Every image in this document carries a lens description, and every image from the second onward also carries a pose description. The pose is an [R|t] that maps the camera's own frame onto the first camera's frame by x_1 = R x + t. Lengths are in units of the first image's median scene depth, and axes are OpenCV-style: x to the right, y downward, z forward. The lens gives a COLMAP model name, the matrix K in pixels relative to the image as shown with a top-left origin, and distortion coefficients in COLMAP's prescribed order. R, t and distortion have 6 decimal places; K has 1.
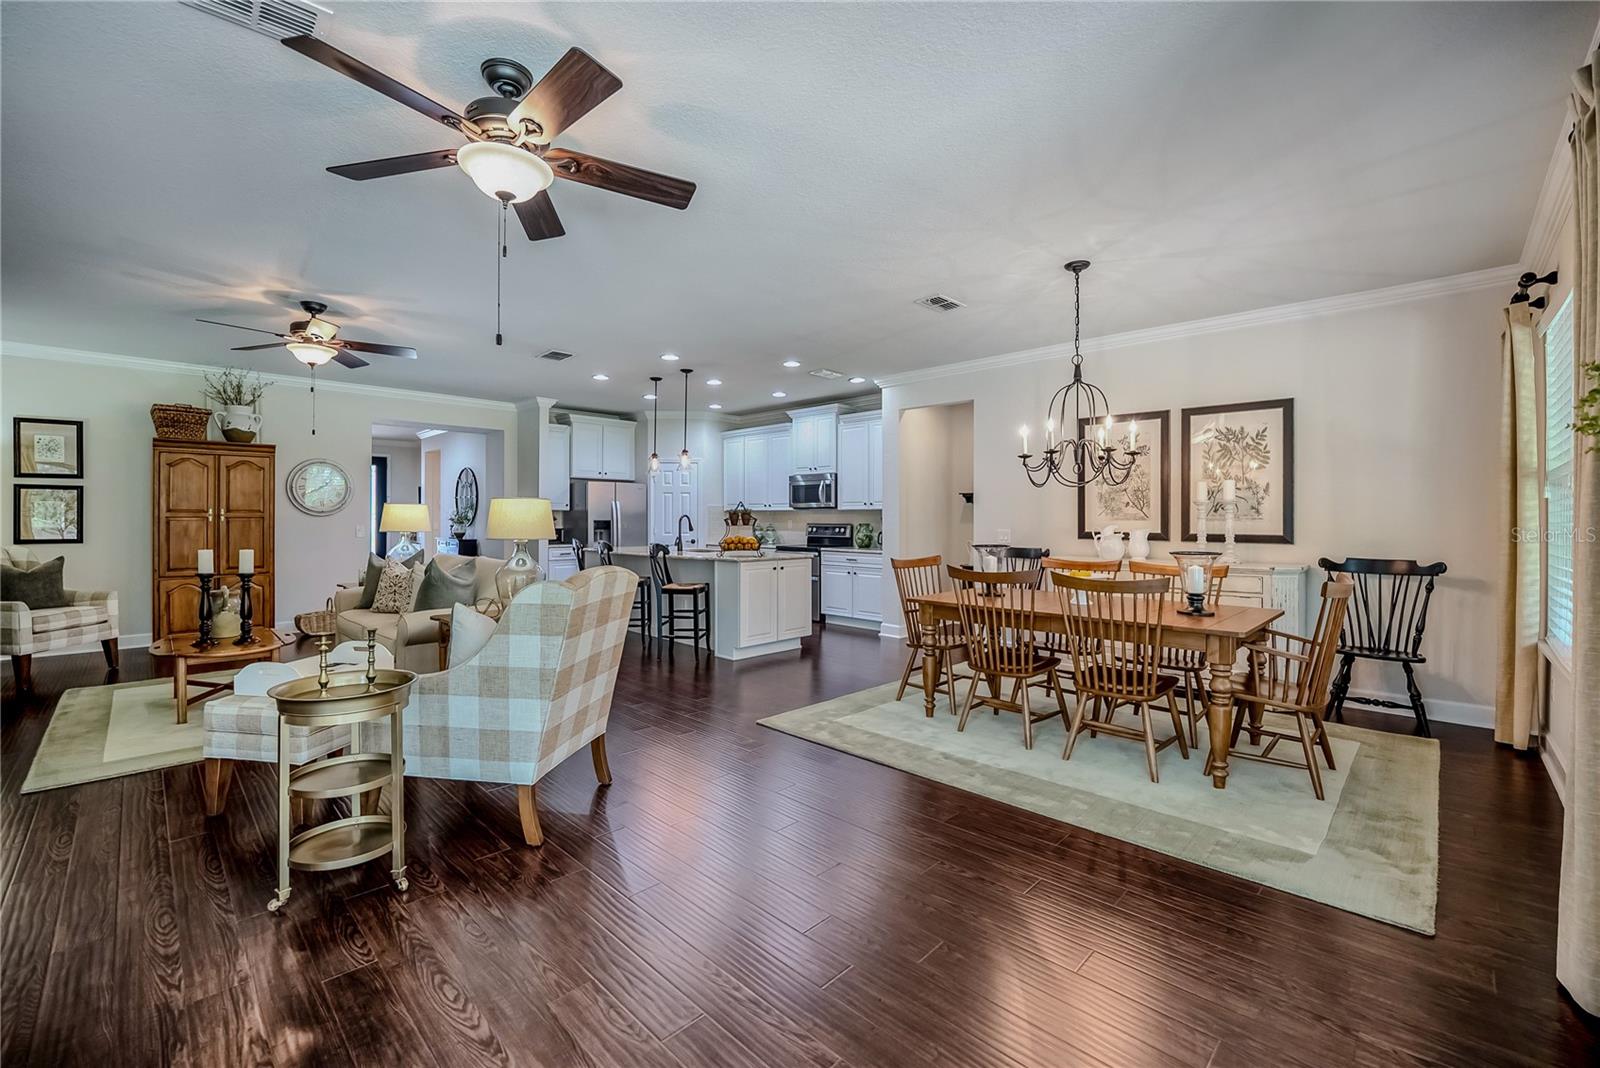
lens RADIAL K [[666.4, 0, 800.9], [0, 666.4, 522.5], [0, 0, 1]] dist [-0.030936, 0.004772]
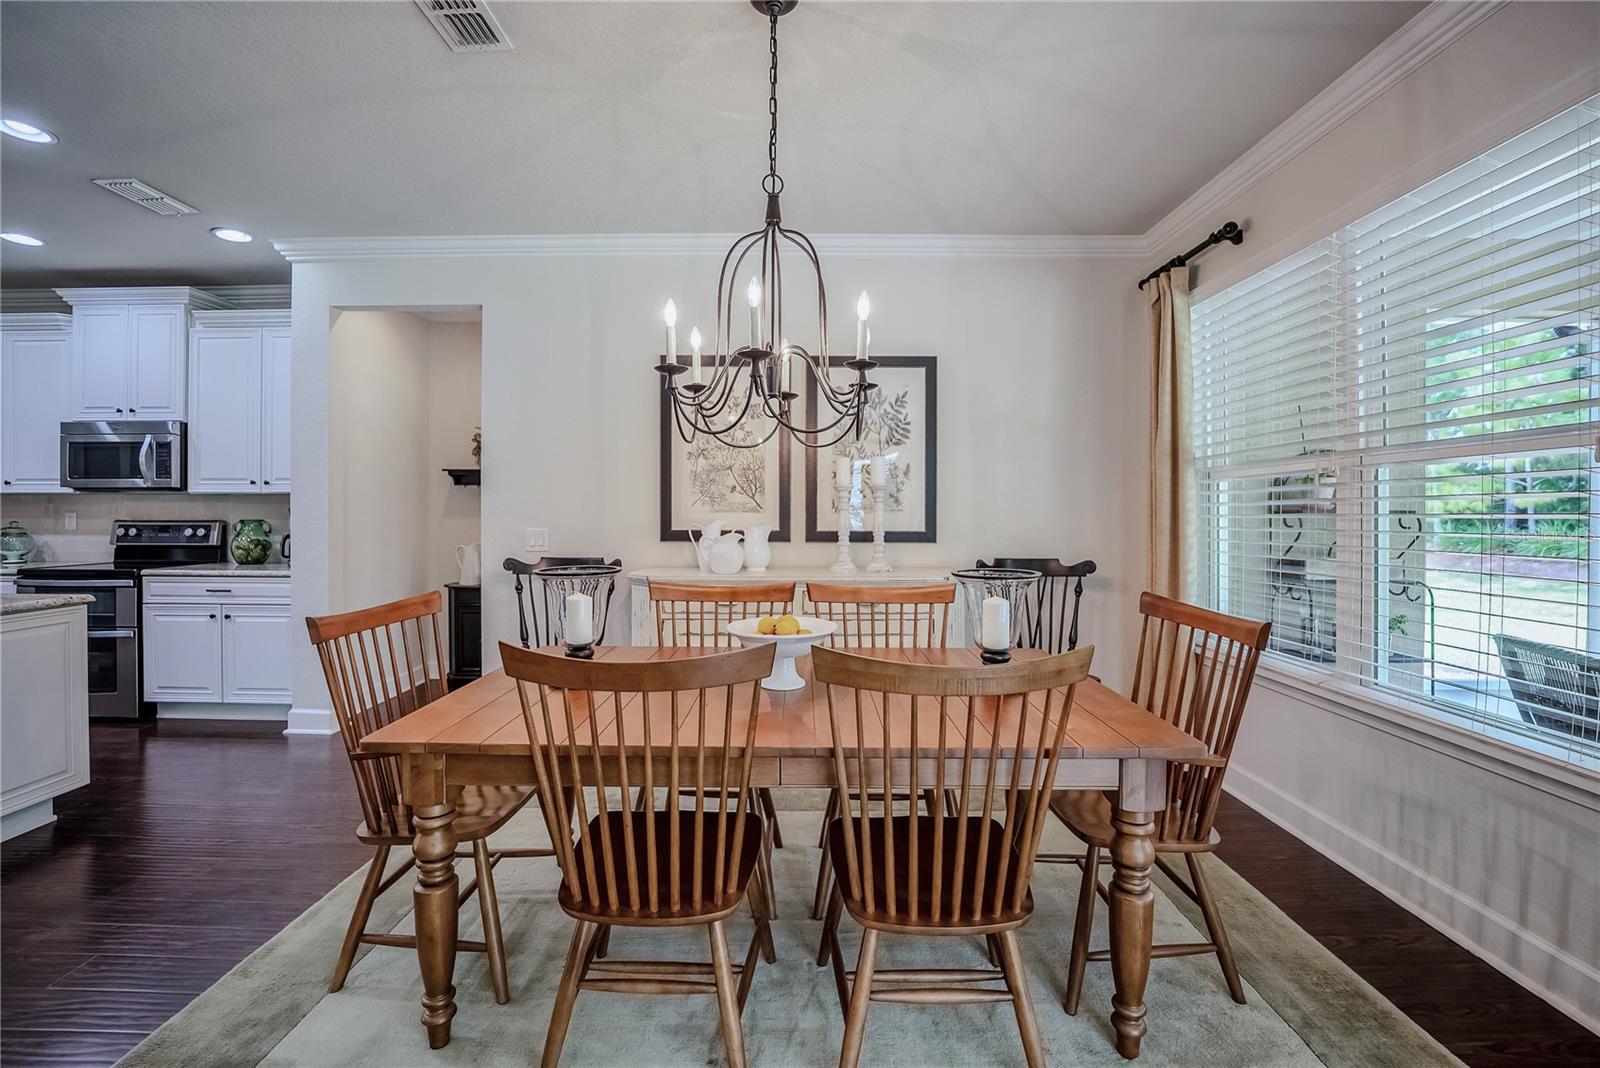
lens RADIAL K [[665.7, 0, 793.8], [0, 665.7, 510.6], [0, 0, 1]] dist [-0.023919, 0.000559]
pose [[0.721196, -0.000215, 0.692731, 0.060696], [0.003929, 0.999985, -0.003780, -0.002269], [-0.692720, 0.005448, 0.721186, 0.428968]]
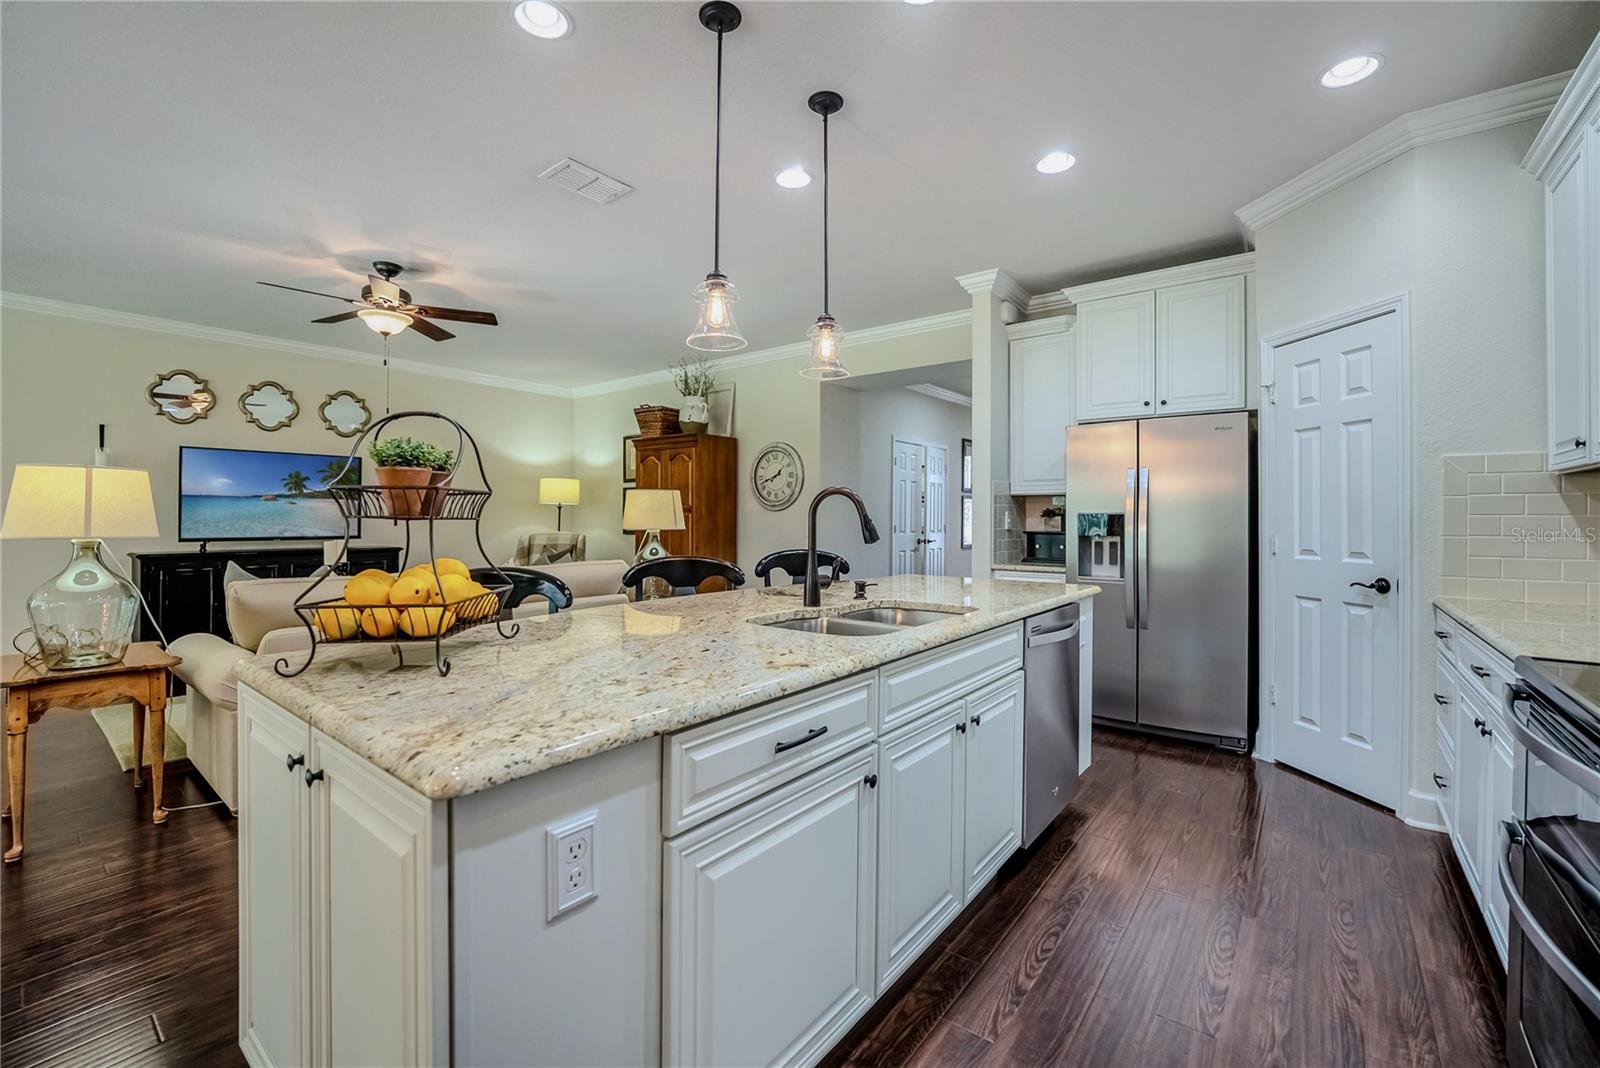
lens RADIAL K [[667.9, 0, 797.7], [0, 667.9, 518.3], [0, 0, 1]] dist [-0.031088, 0.004574]
pose [[0.105987, -0.003182, -0.994362, 0.150124], [-0.007563, 0.999963, -0.004006, 0.004119], [0.994339, 0.007945, 0.105959, 1.154640]]
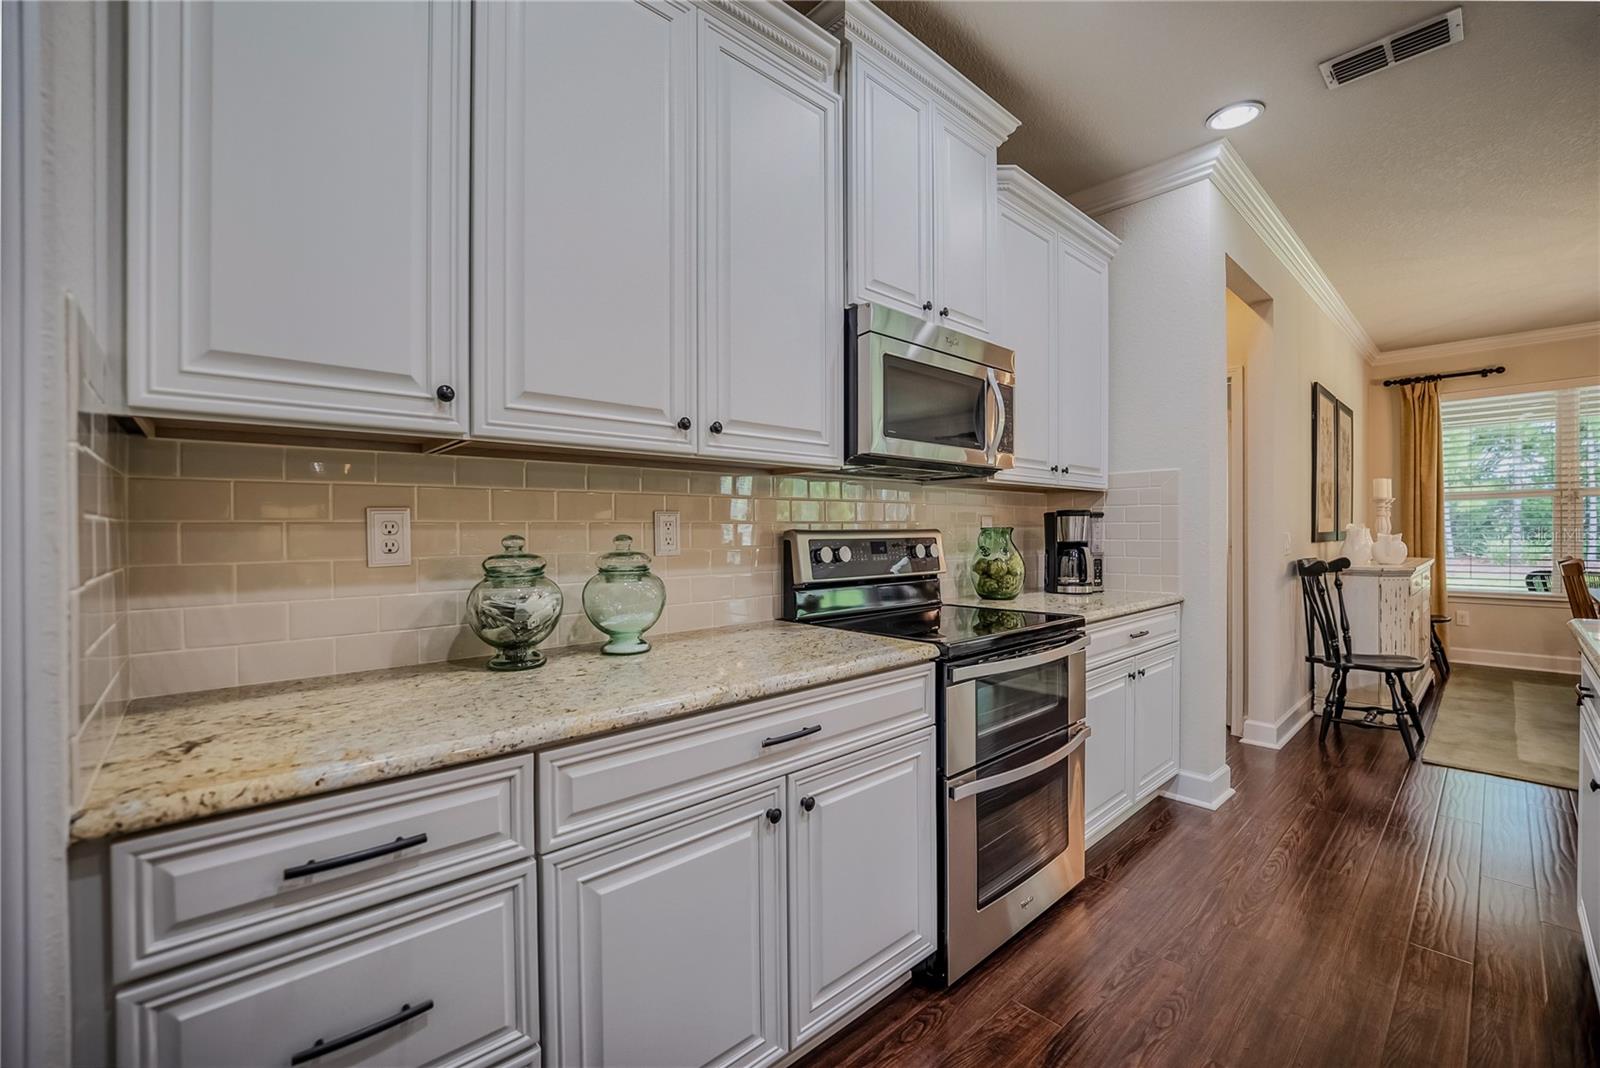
lens RADIAL K [[660.8, 0, 817.3], [0, 660.8, 534.0], [0, 0, 1]] dist [-0.017479, 0.000192]
pose [[0.042763, -0.010821, 0.999027, -0.333080], [0.011112, 0.999885, 0.010355, 0.001020], [-0.999023, 0.010658, 0.042878, 1.481131]]
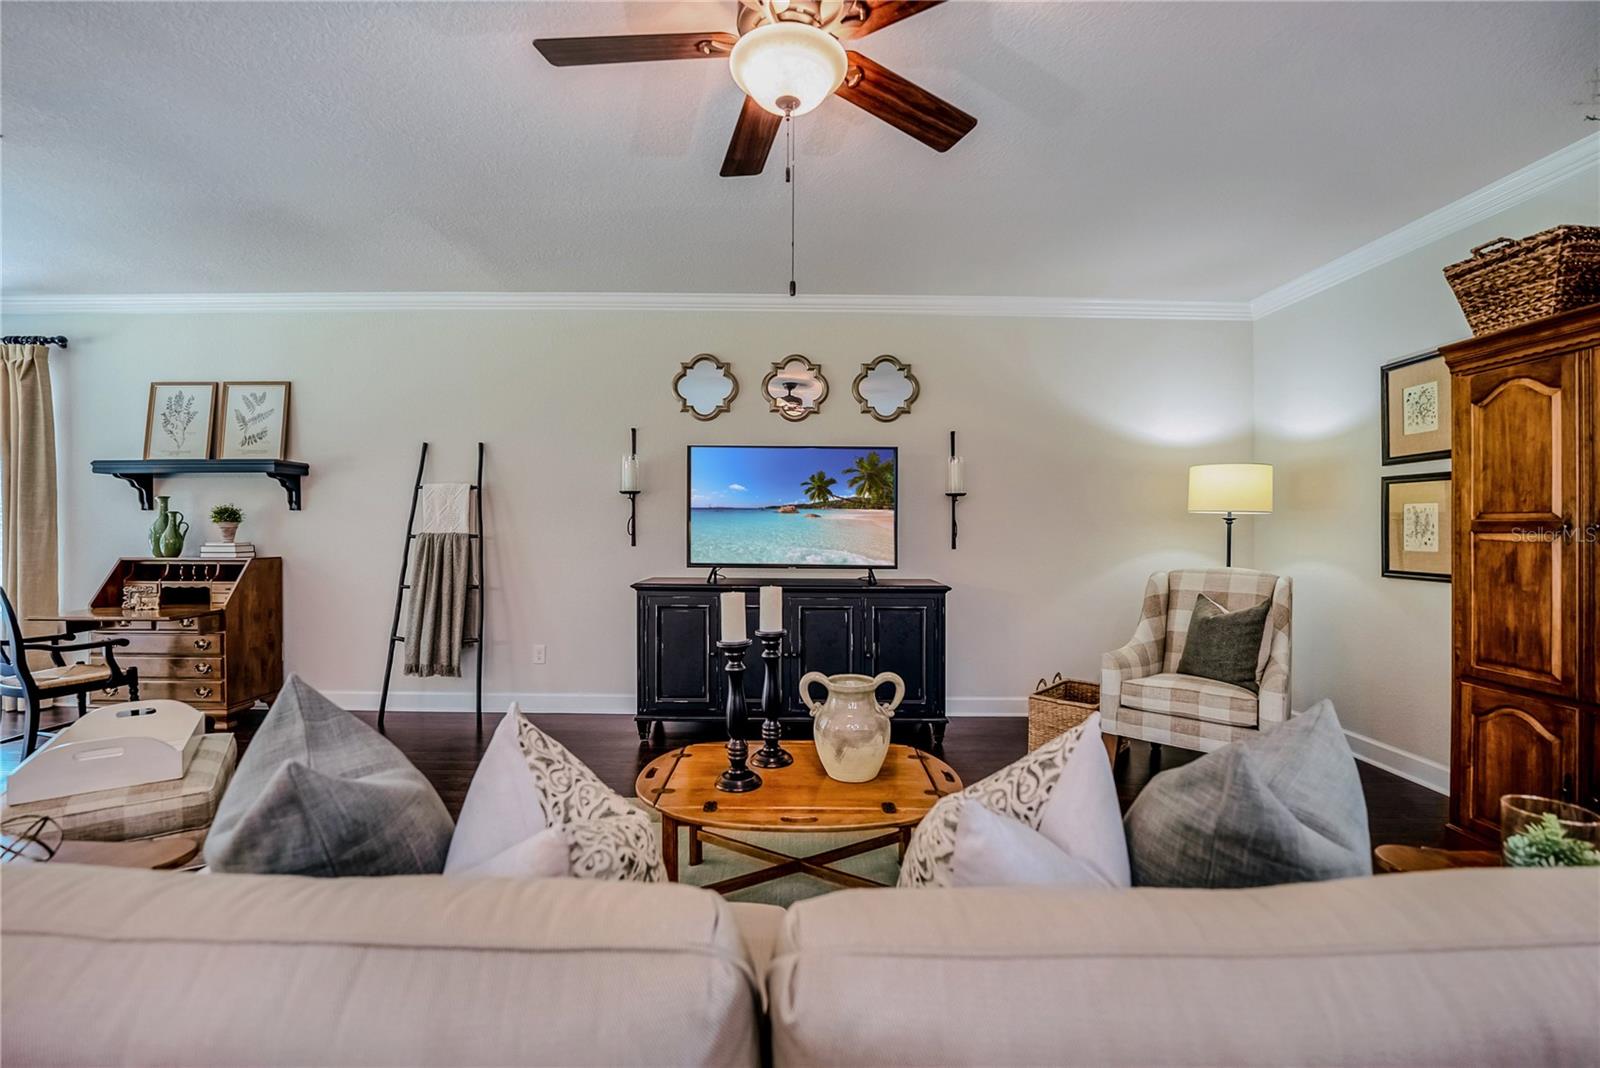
lens RADIAL K [[650.1, 0, 814.9], [0, 650.1, 527.2], [0, 0, 1]] dist [-0.025978, 0.000544]
pose [[-0.706331, -0.006459, -0.707852, -0.406356], [-0.012811, 0.999911, 0.003659, -0.007814], [0.707766, 0.011652, -0.706351, 0.999090]]
